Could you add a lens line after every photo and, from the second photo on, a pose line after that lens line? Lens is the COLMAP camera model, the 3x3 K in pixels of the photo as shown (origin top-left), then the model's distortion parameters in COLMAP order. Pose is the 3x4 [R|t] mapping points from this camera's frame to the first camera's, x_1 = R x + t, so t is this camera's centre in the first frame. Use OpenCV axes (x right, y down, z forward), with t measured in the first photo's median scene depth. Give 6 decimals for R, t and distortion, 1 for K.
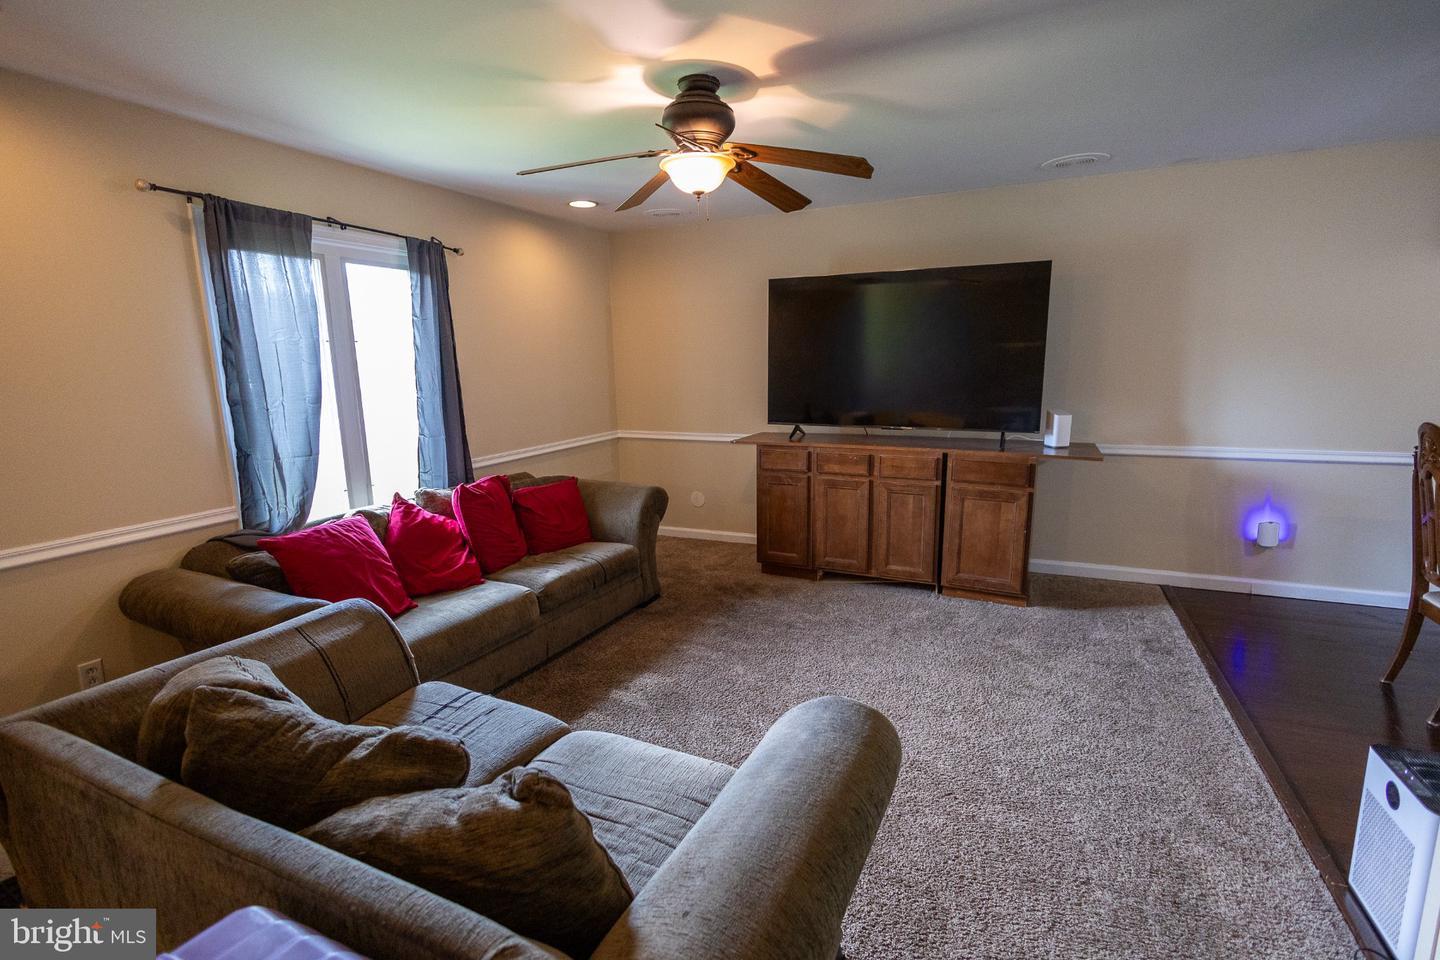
lens RADIAL K [[673.8, 0, 720.0], [0, 673.8, 480.0], [0, 0, 1]] dist [0.010089, -0.000022]
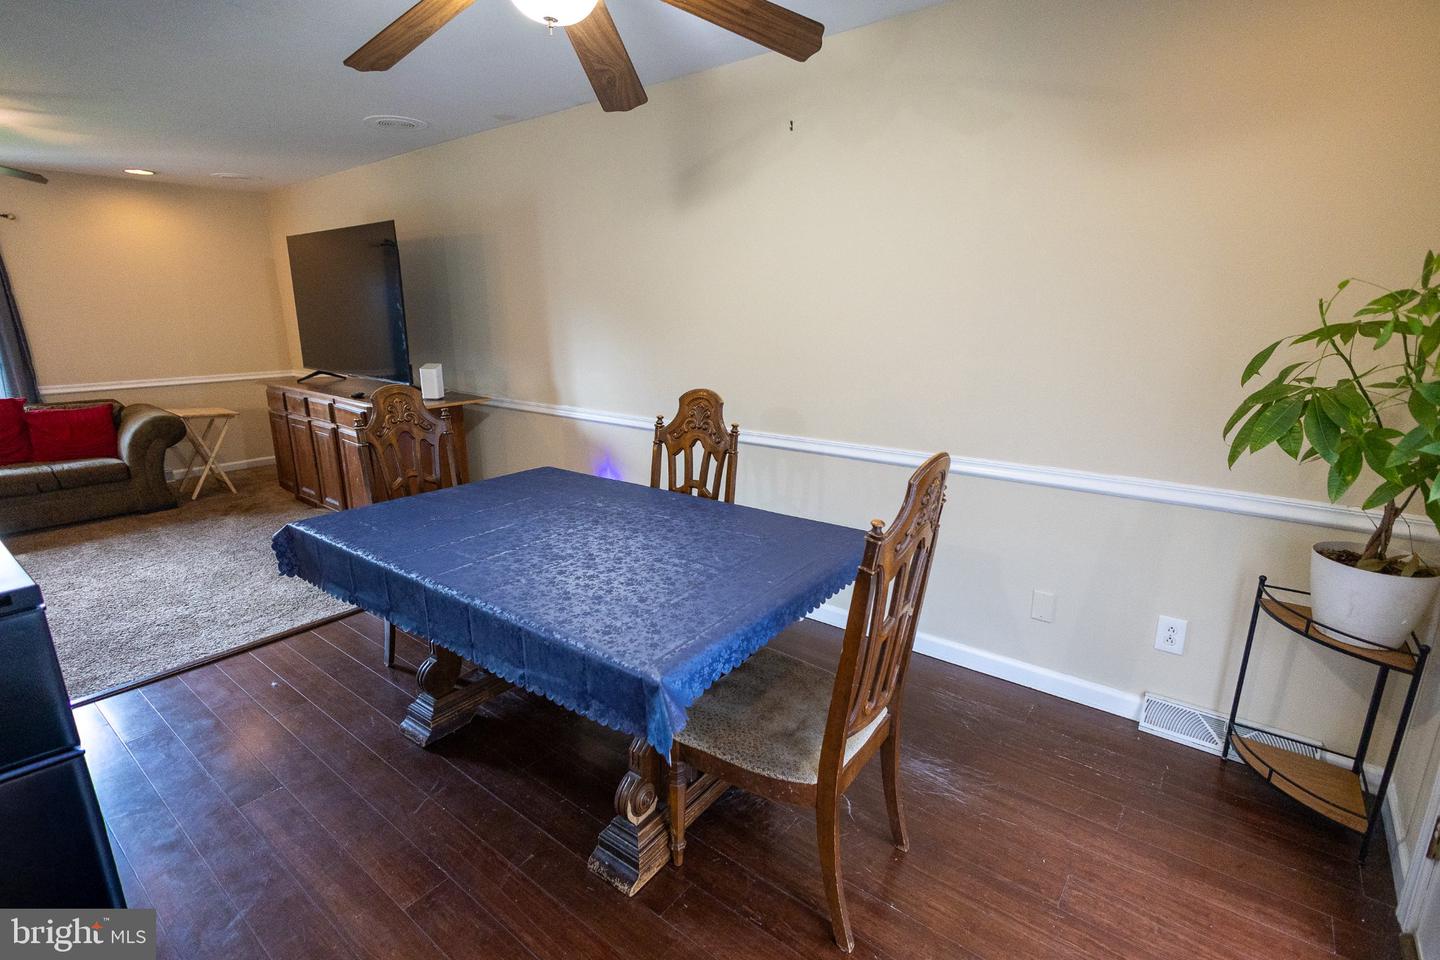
lens RADIAL K [[673.8, 0, 720.0], [0, 673.8, 480.0], [0, 0, 1]] dist [0.010089, -0.000022]
pose [[0.960353, 0.079090, -0.267334, 1.216335], [-0.058814, 0.994810, 0.083031, -0.035938], [0.272513, -0.064016, 0.960020, 0.103395]]
